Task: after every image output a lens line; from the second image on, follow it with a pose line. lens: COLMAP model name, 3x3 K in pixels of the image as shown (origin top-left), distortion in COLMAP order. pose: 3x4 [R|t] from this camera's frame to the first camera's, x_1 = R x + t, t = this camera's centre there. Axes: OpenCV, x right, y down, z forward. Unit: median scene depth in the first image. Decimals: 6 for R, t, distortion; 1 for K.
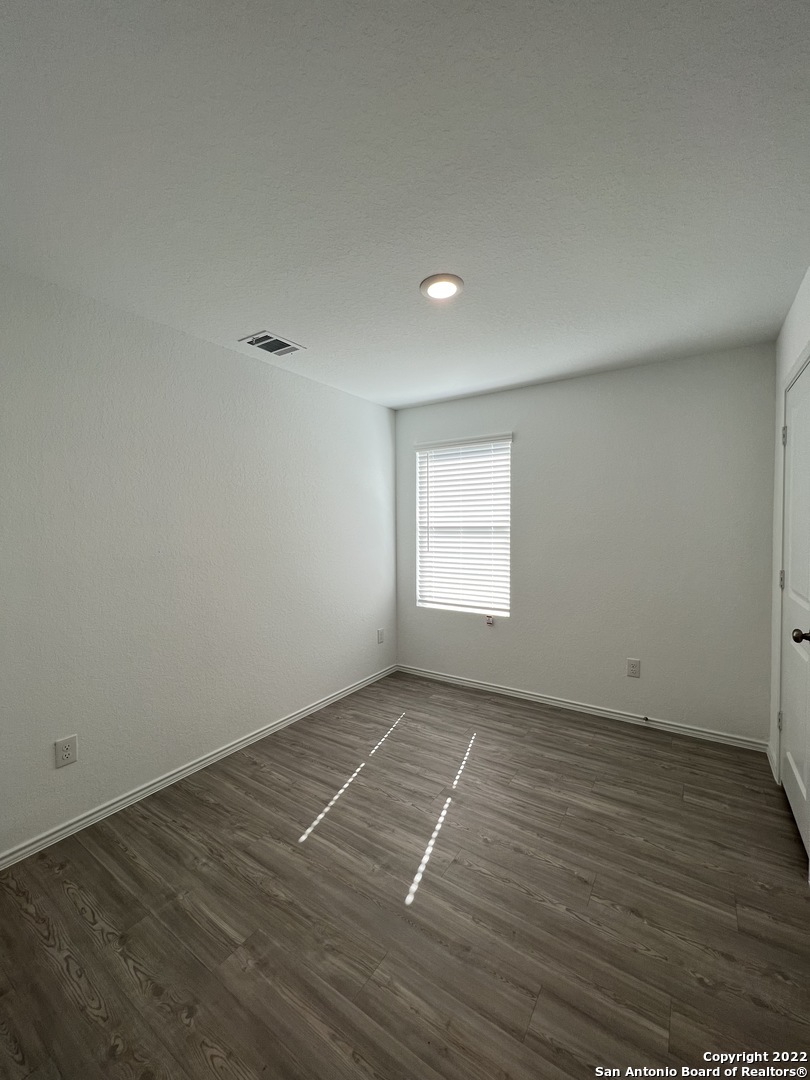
lens RADIAL K [[429.9, 0, 406.8], [0, 429.9, 533.3], [0, 0, 1]] dist [0.000980, 0.000300]
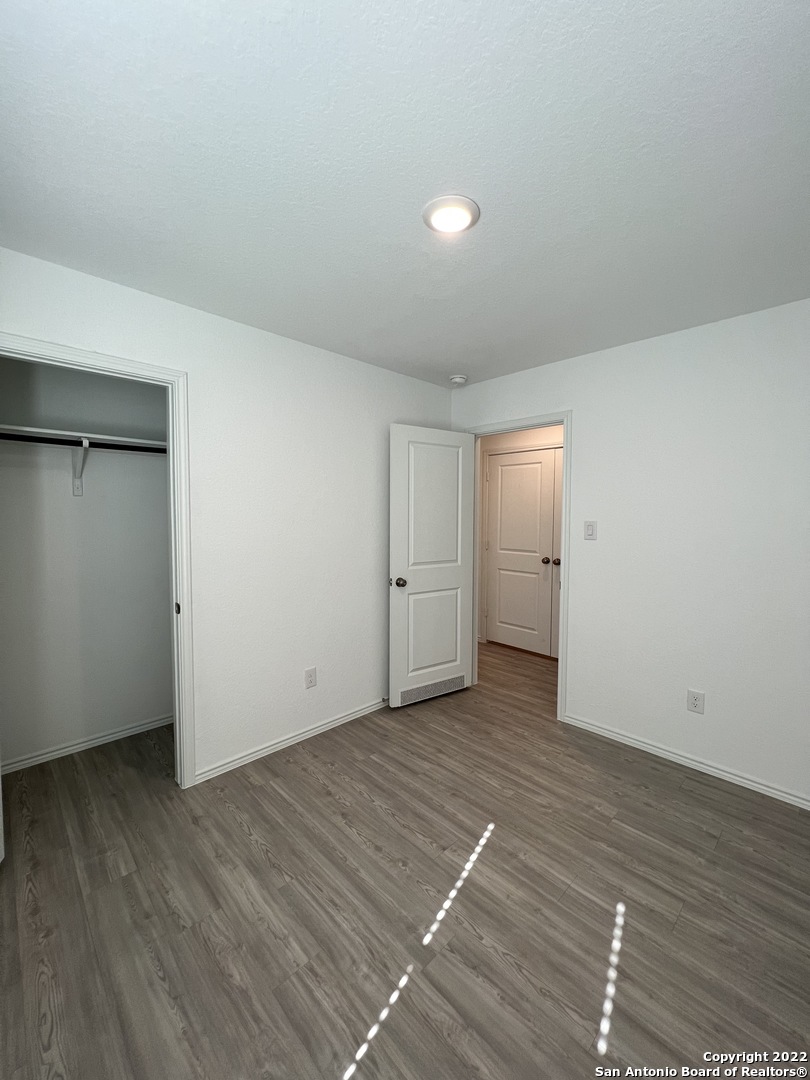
lens RADIAL K [[429.9, 0, 406.8], [0, 429.9, 533.3], [0, 0, 1]] dist [0.000980, 0.000300]
pose [[-0.977728, -0.008940, 0.209685, -0.008762], [0.005135, 0.997774, 0.066487, -0.057747], [-0.209813, 0.066083, -0.975506, 1.855575]]
